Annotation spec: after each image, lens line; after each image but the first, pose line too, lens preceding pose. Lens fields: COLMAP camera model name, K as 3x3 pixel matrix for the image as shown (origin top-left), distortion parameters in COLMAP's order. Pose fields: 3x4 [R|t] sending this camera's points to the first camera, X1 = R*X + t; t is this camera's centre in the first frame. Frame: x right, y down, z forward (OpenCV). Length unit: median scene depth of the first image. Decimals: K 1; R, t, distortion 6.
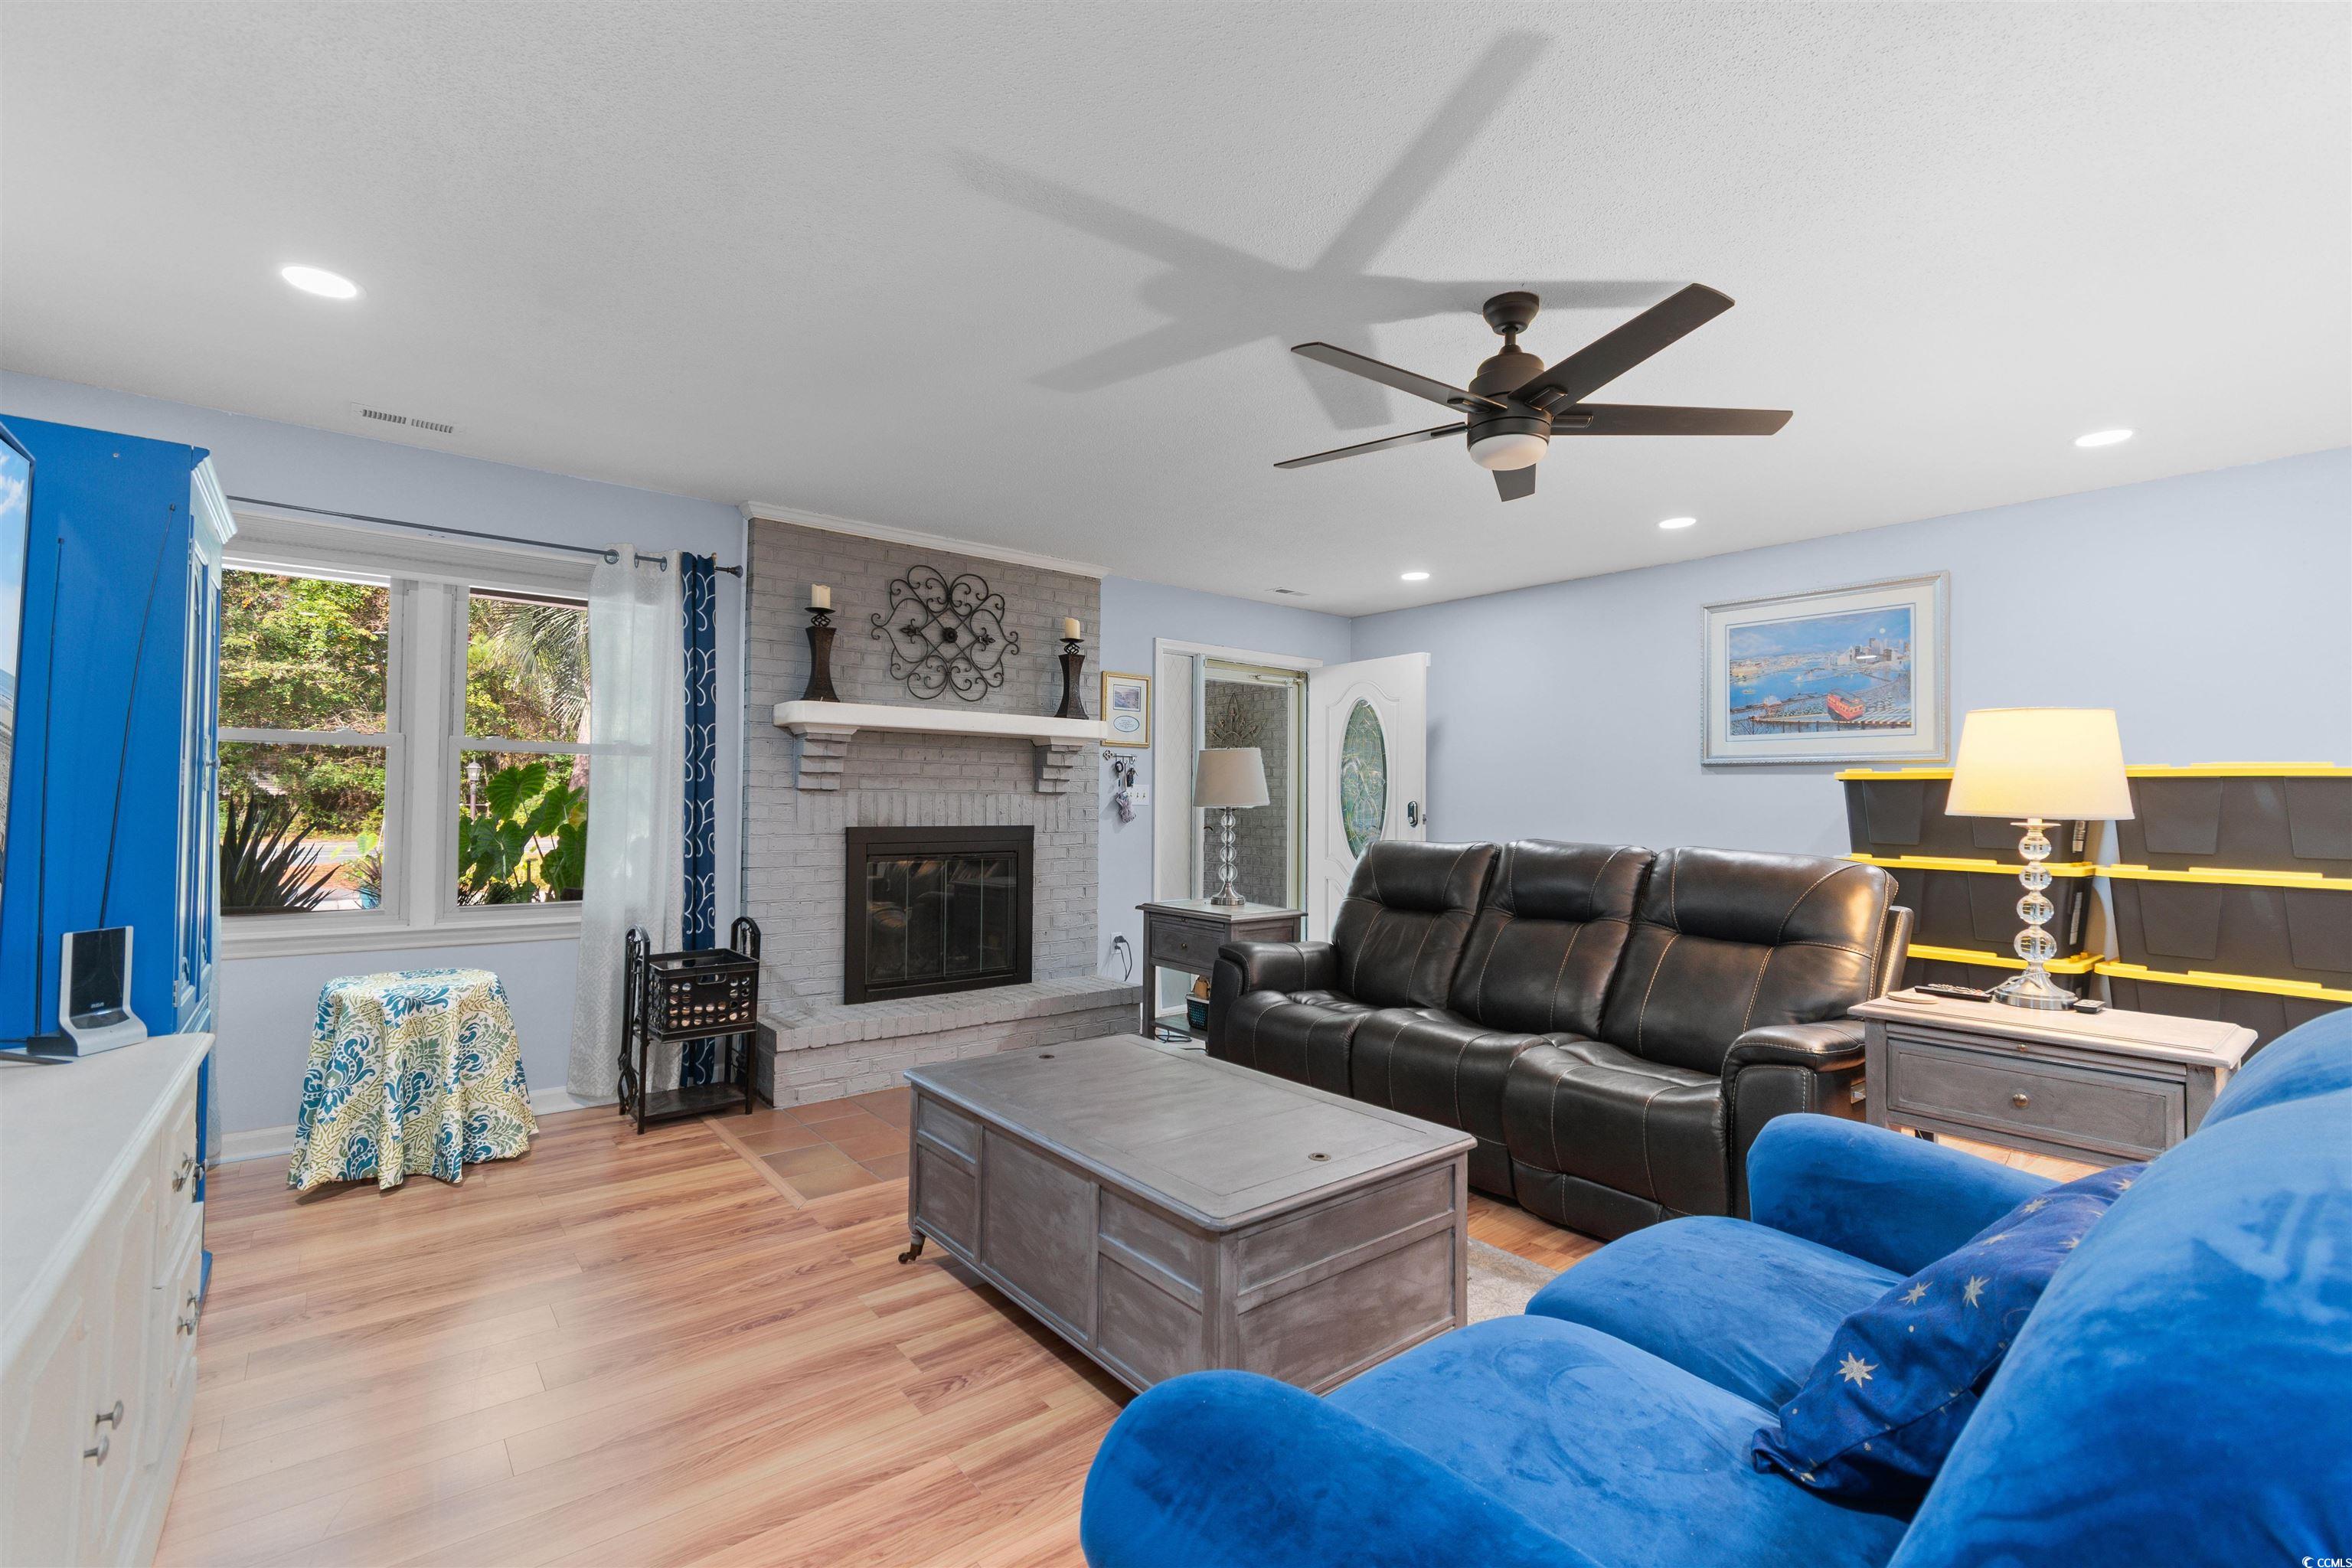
lens RADIAL K [[1030.2, 0, 1177.8], [0, 1030.2, 788.7], [0, 0, 1]] dist [0.005393, -0.002132]
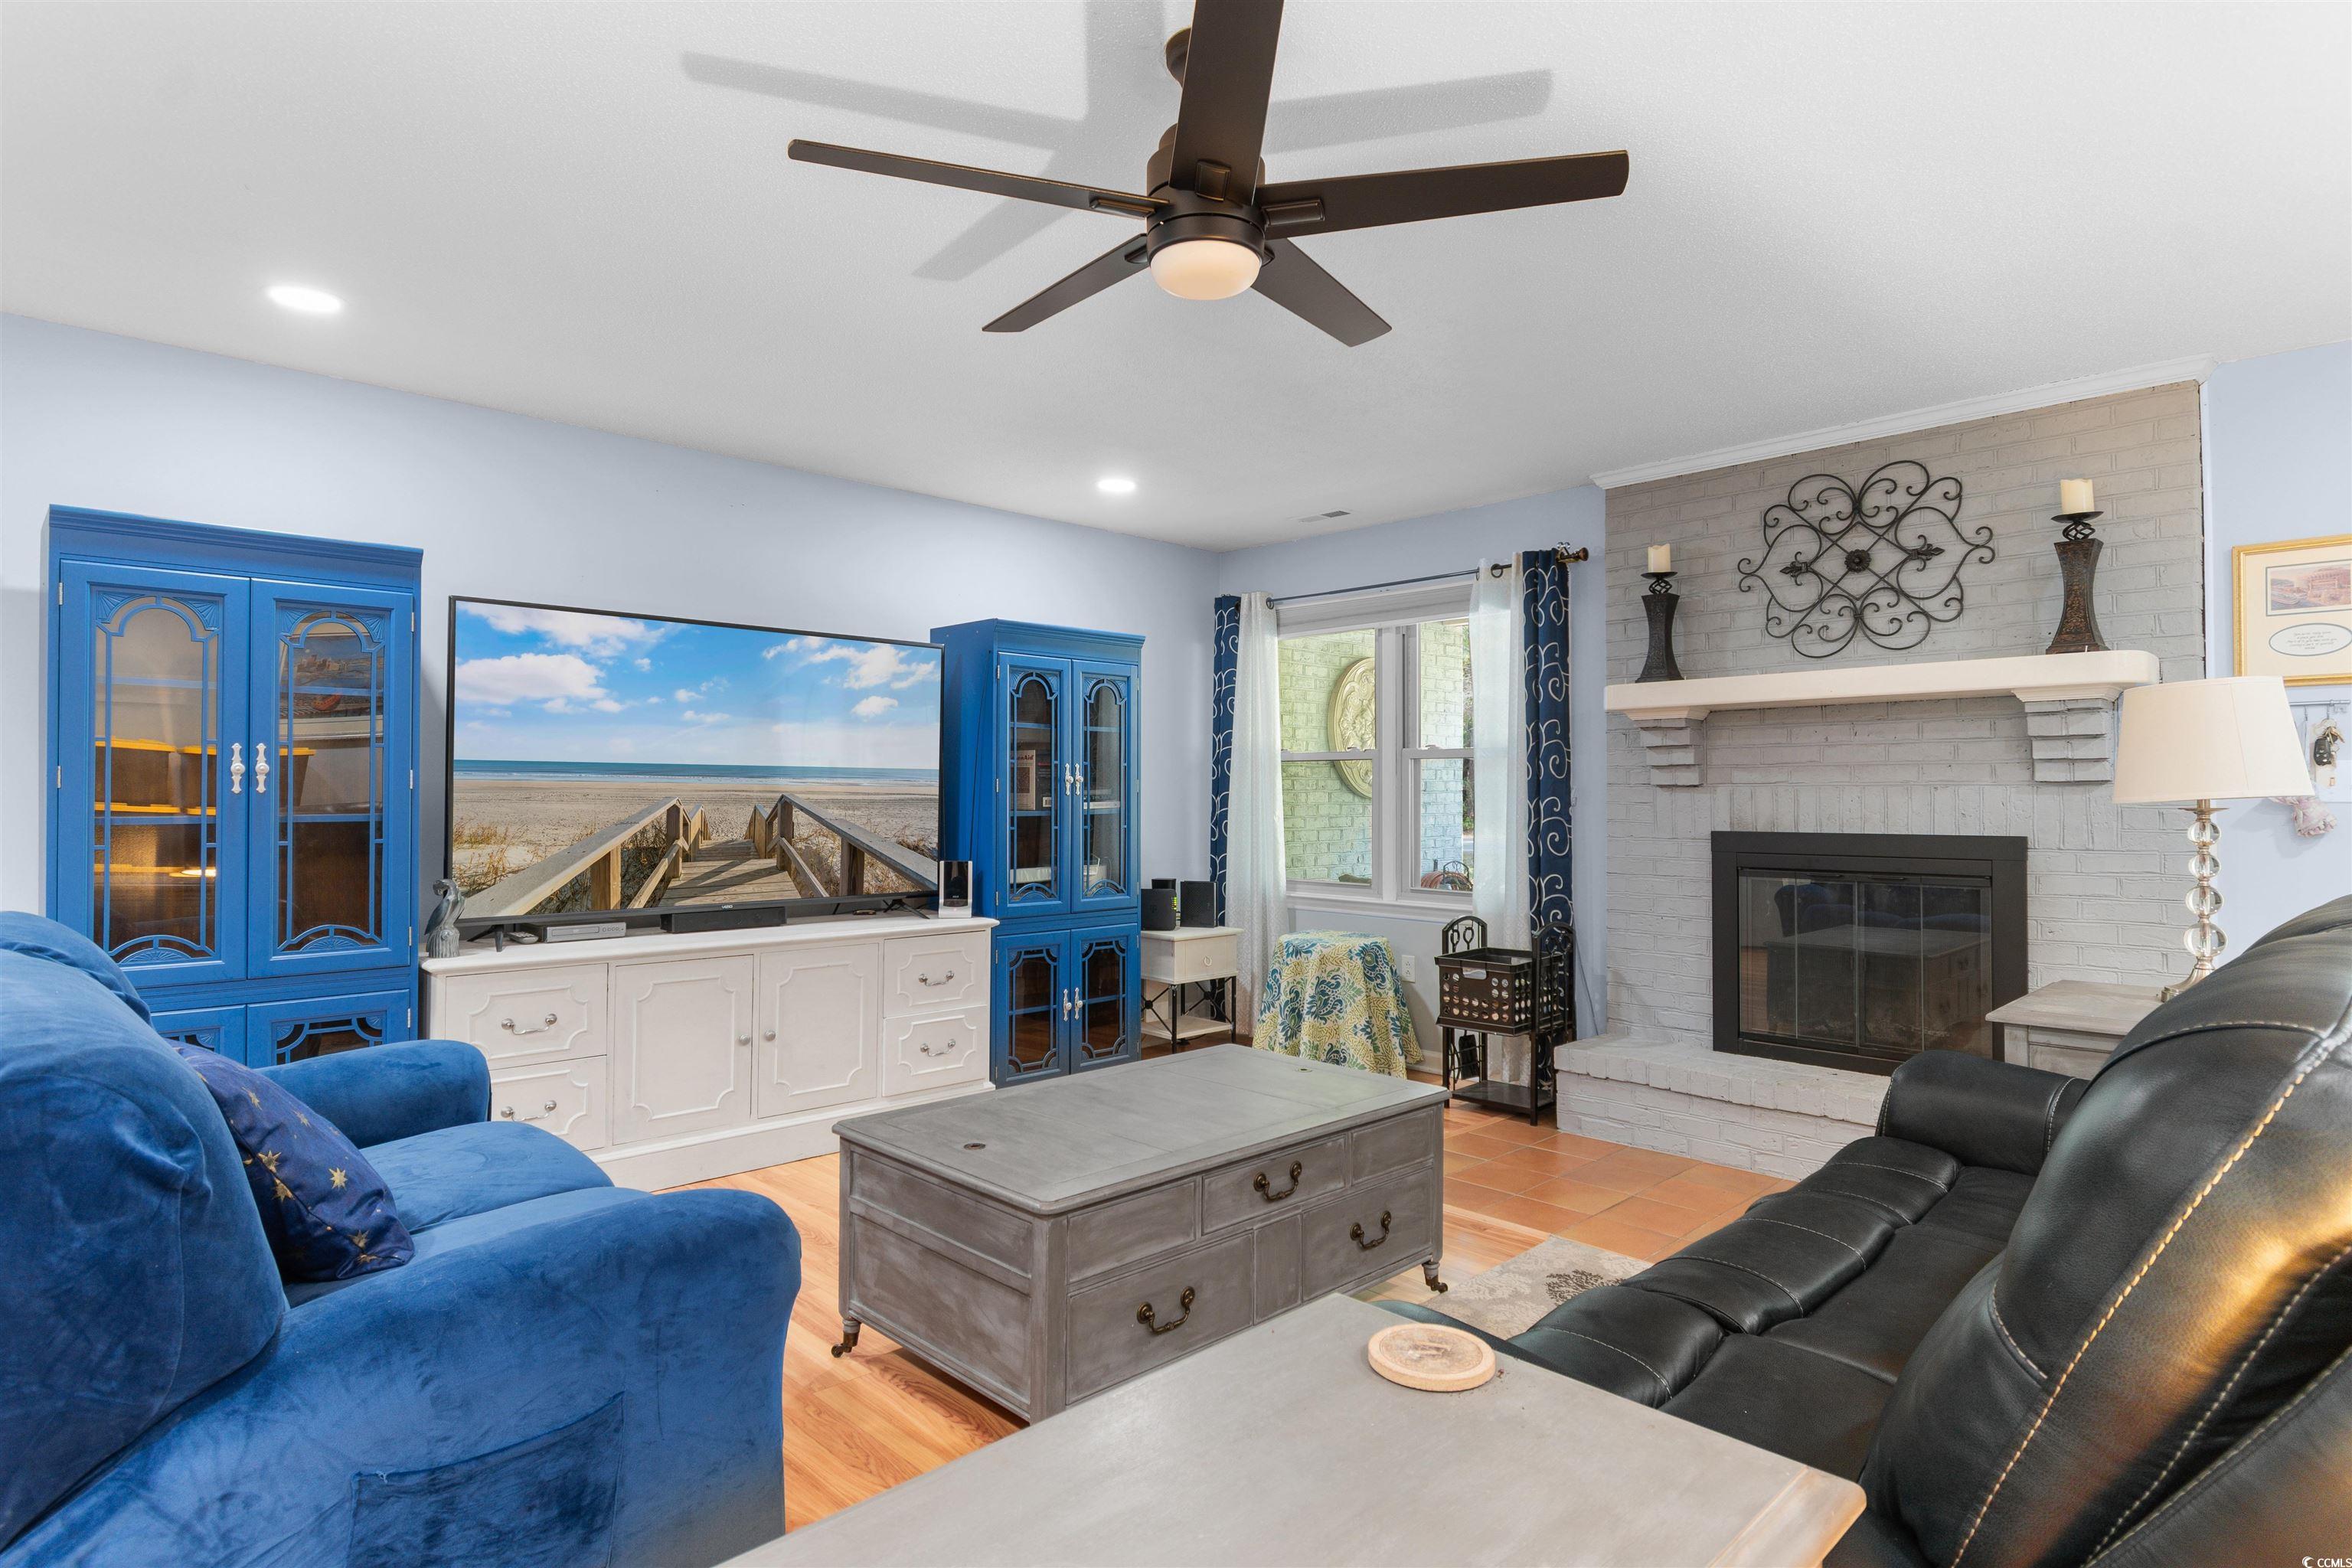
lens RADIAL K [[1255.3, 0, 1180.7], [0, 1255.3, 784.3], [0, 0, 1]] dist [0.001215, -0.000164]
pose [[0.079299, -0.019377, -0.996663, 0.610283], [0.014377, 0.999729, -0.018293, 0.012159], [0.996747, -0.012879, 0.079556, 0.488762]]
